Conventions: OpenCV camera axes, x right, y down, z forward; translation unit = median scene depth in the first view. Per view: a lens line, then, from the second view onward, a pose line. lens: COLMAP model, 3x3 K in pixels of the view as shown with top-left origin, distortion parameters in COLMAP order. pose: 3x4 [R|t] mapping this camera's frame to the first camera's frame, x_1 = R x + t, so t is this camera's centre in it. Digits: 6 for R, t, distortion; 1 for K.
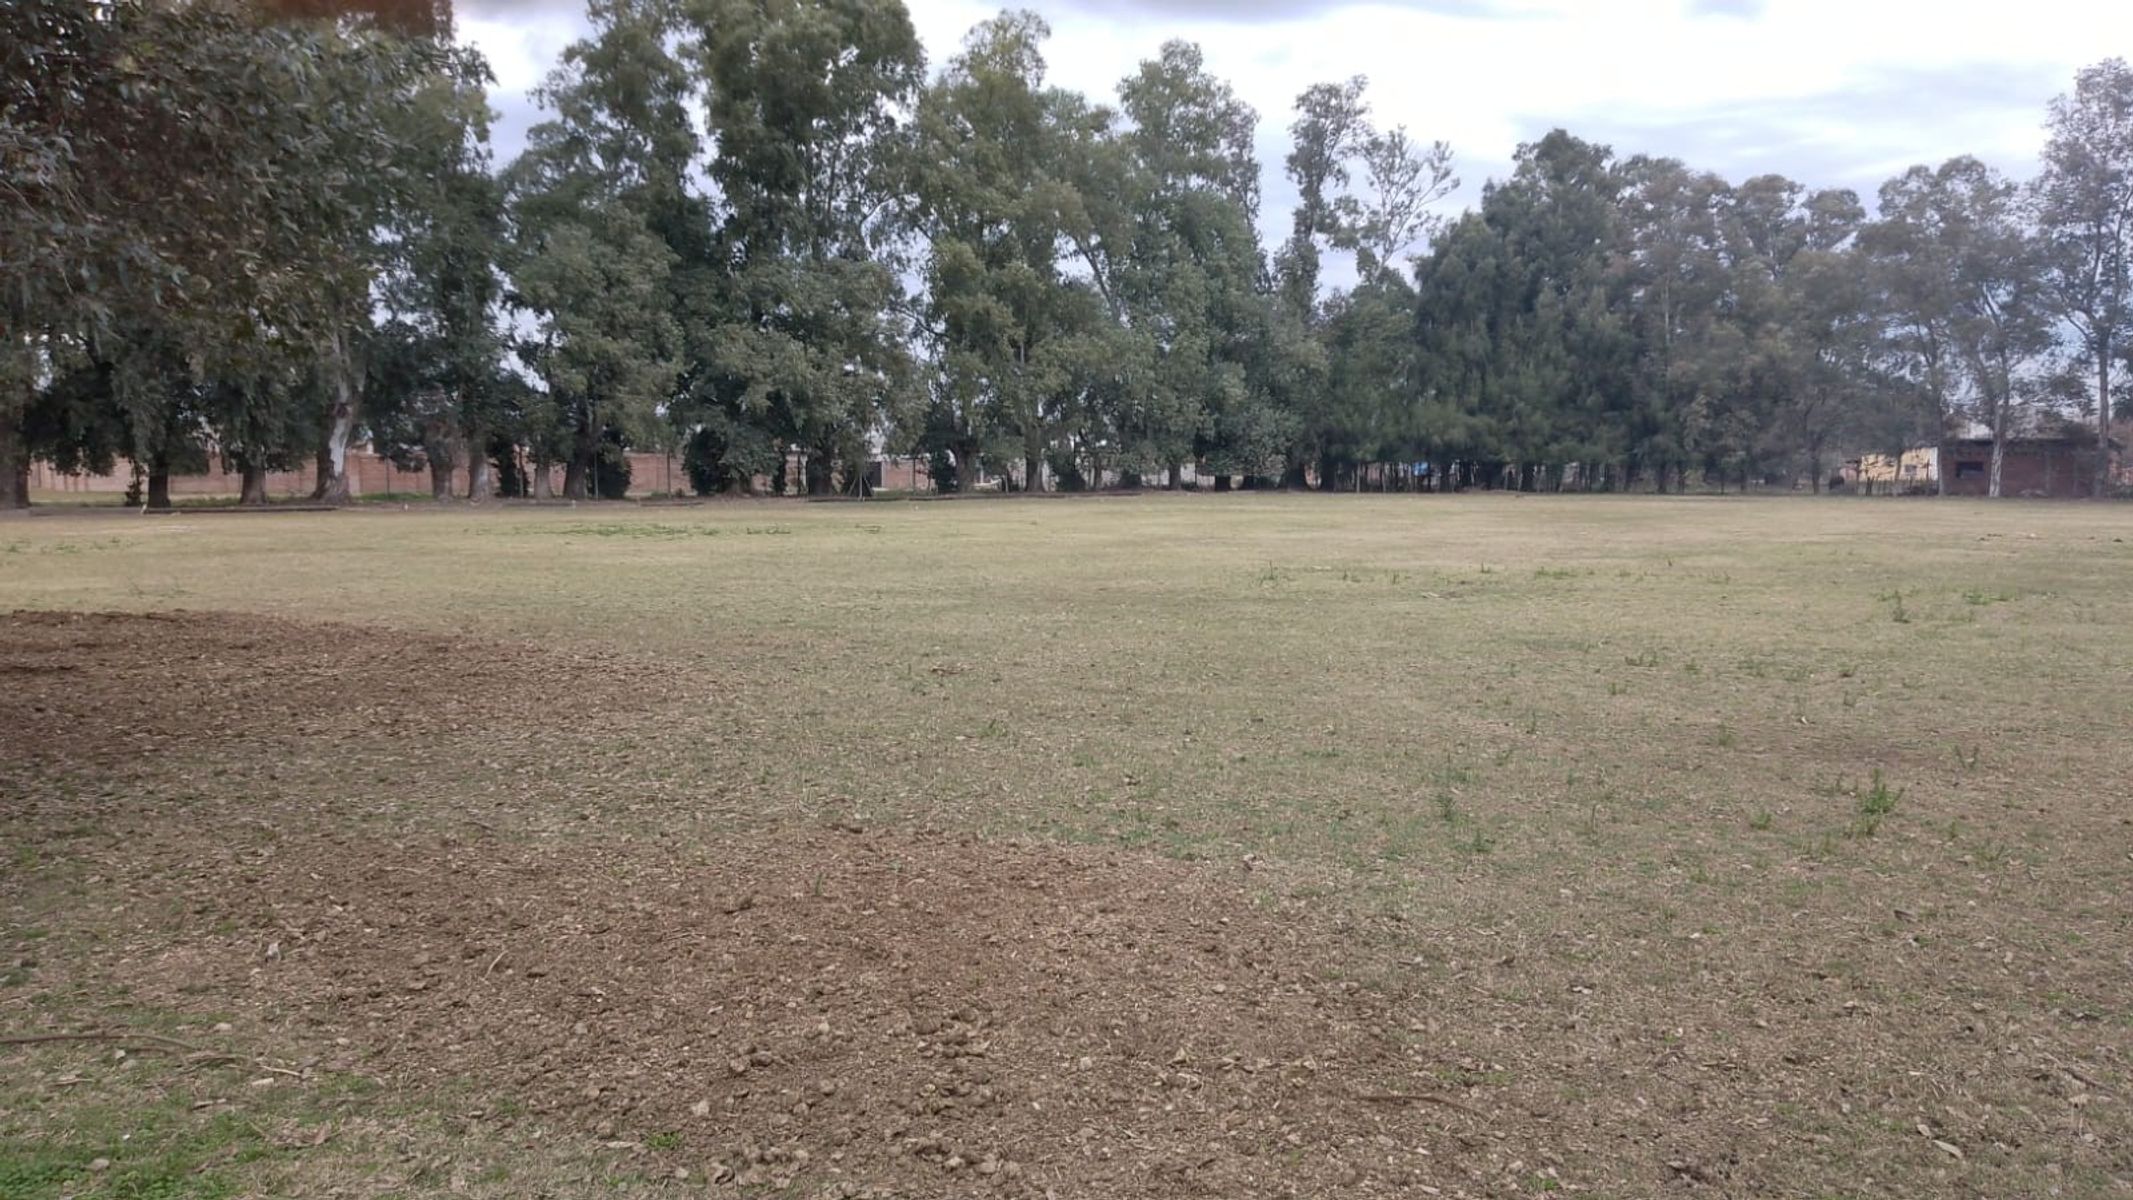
lens RADIAL K [[1548.7, 0, 1053.4], [0, 1548.7, 605.7], [0, 0, 1]] dist [0.001219, -0.017951]
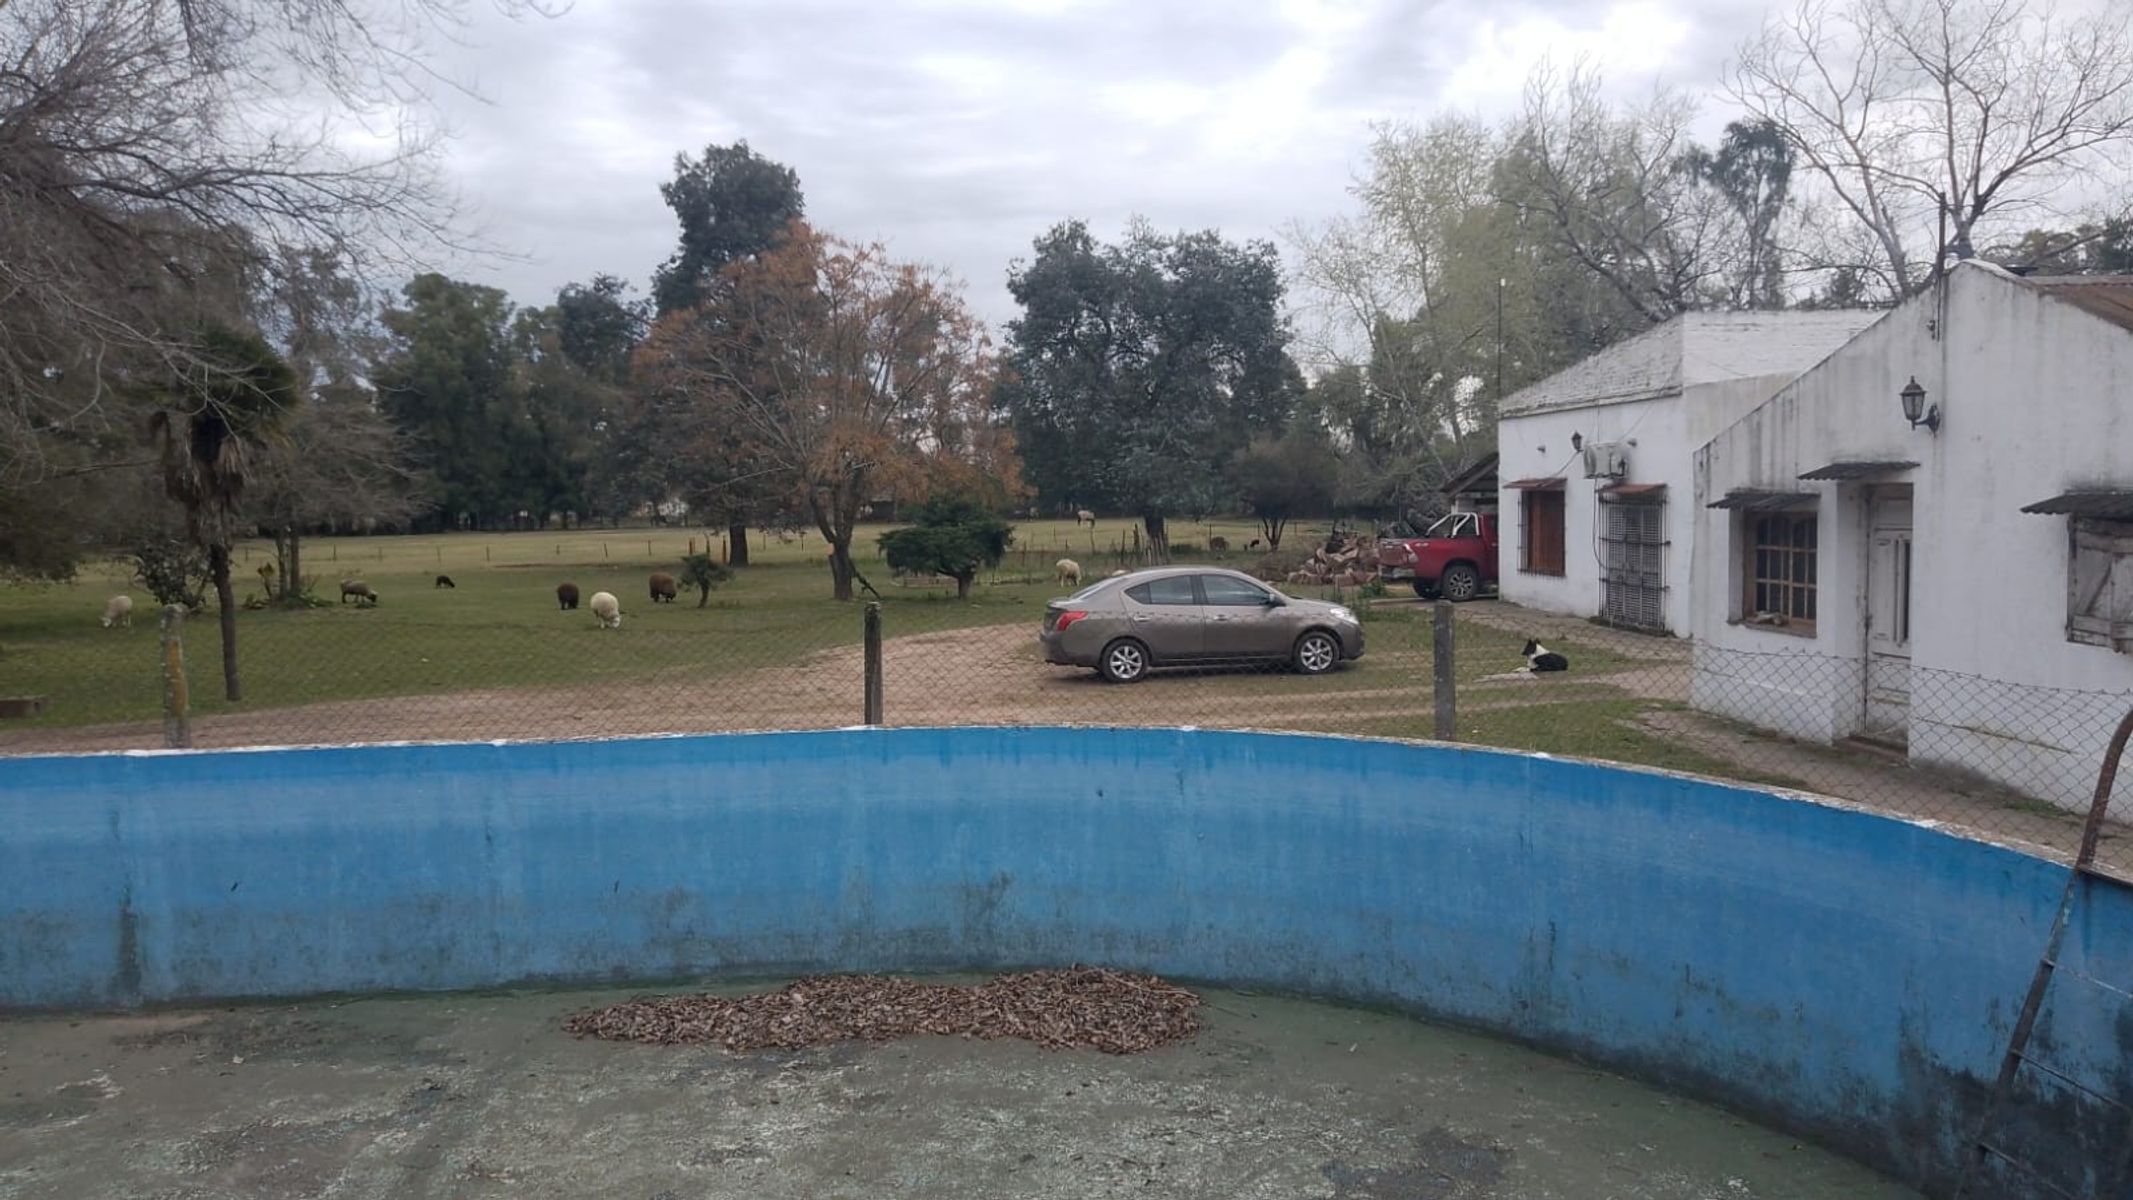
lens RADIAL K [[1548.7, 0, 1084.6], [0, 1548.7, 604.1], [0, 0, 1]] dist [0.001219, -0.017951]
pose [[0.681179, -0.065063, 0.729220, -0.423247], [0.082294, 0.996535, 0.012041, 0.029704], [-0.727477, 0.051809, 0.684173, -0.493590]]
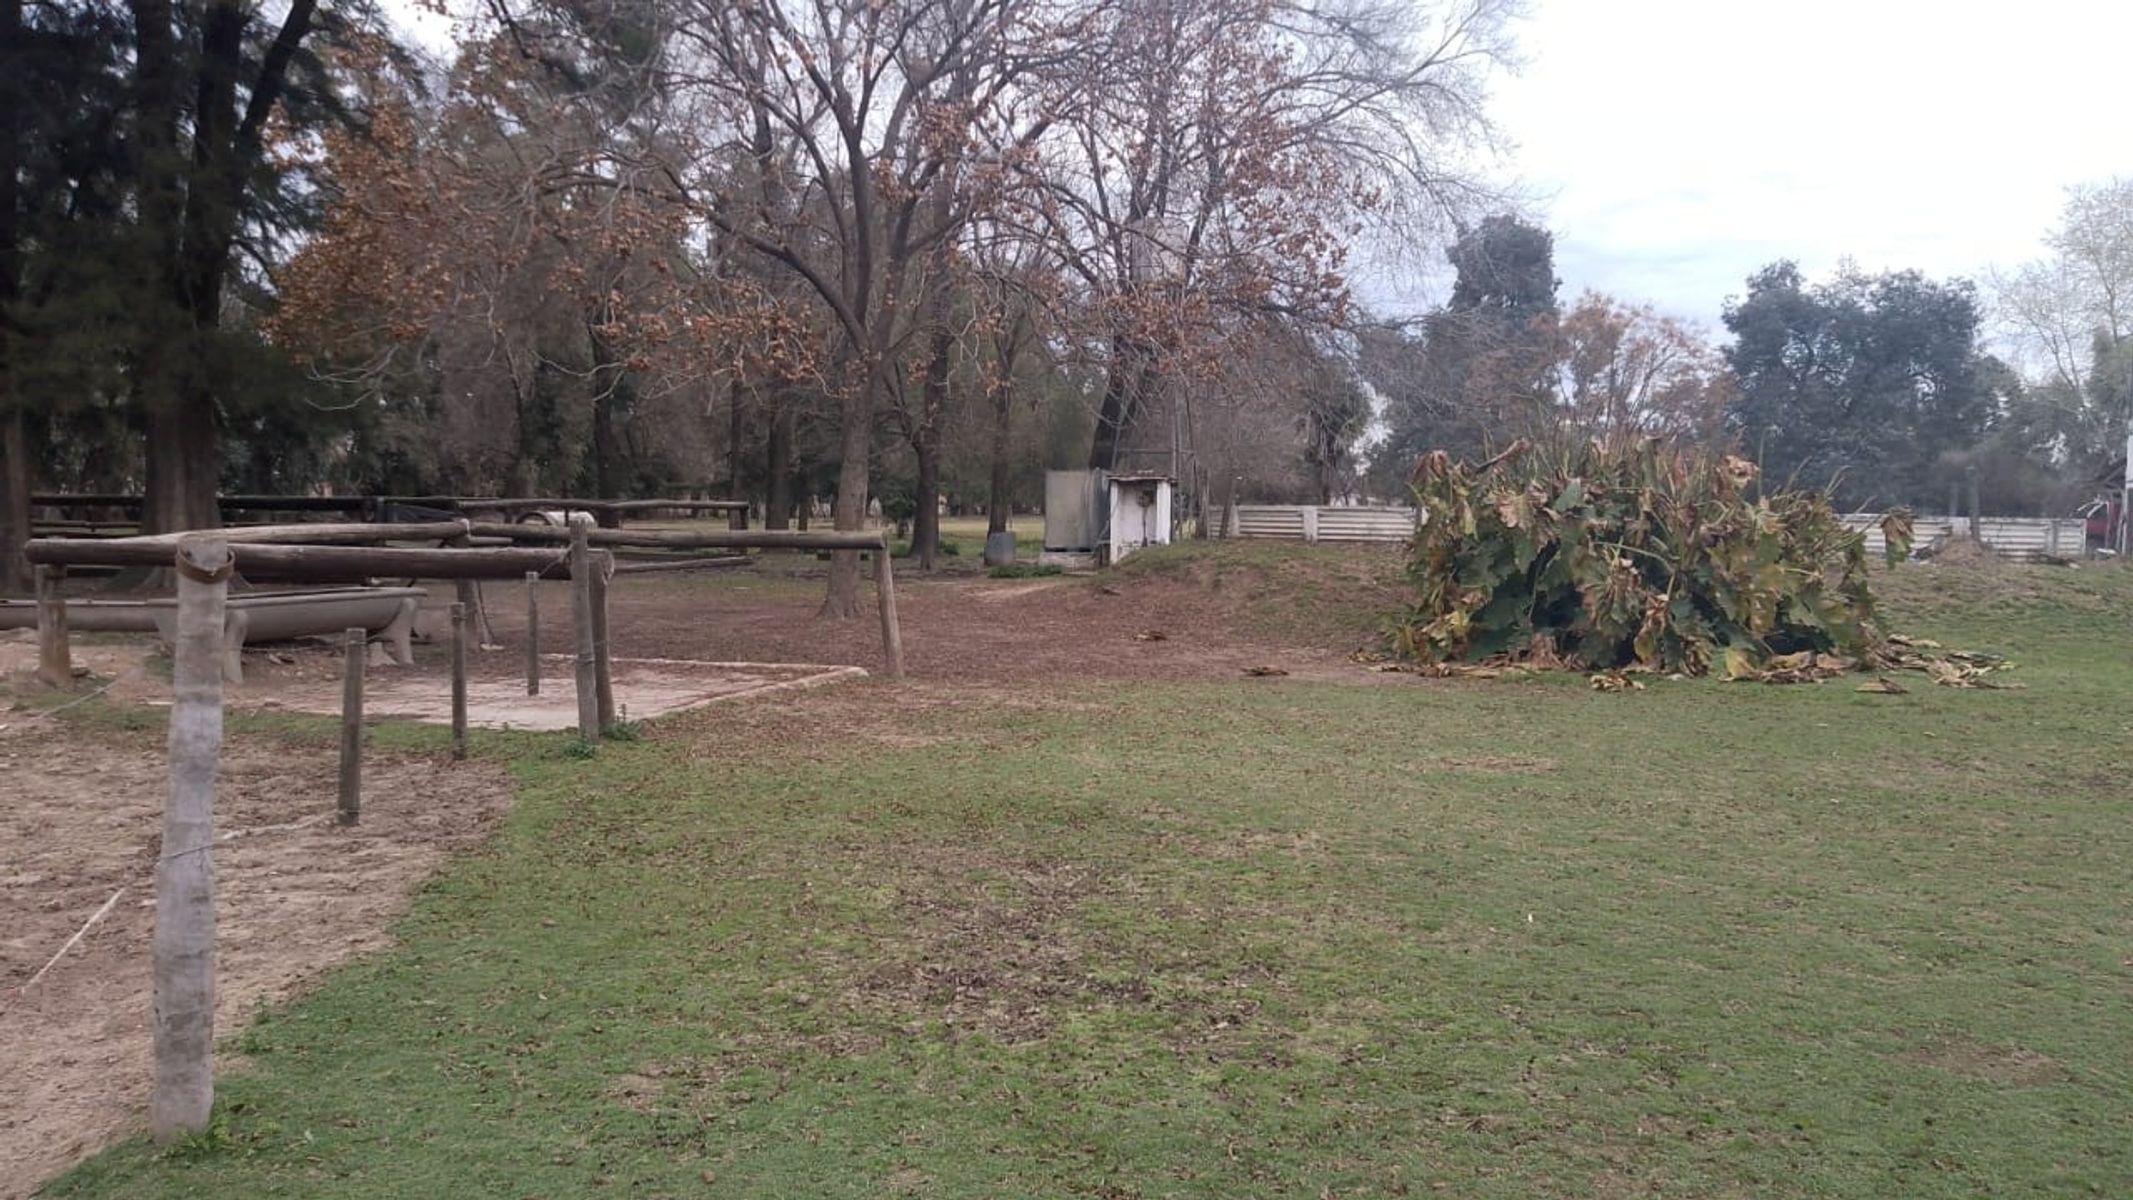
lens RADIAL K [[1548.7, 0, 1065.4], [0, 1548.7, 609.2], [0, 0, 1]] dist [0.001219, -0.017951]
pose [[0.919768, -0.013918, 0.392216, -0.583188], [0.019096, 0.999774, -0.009304, 0.051377], [-0.391998, 0.016047, 0.919826, -0.625482]]
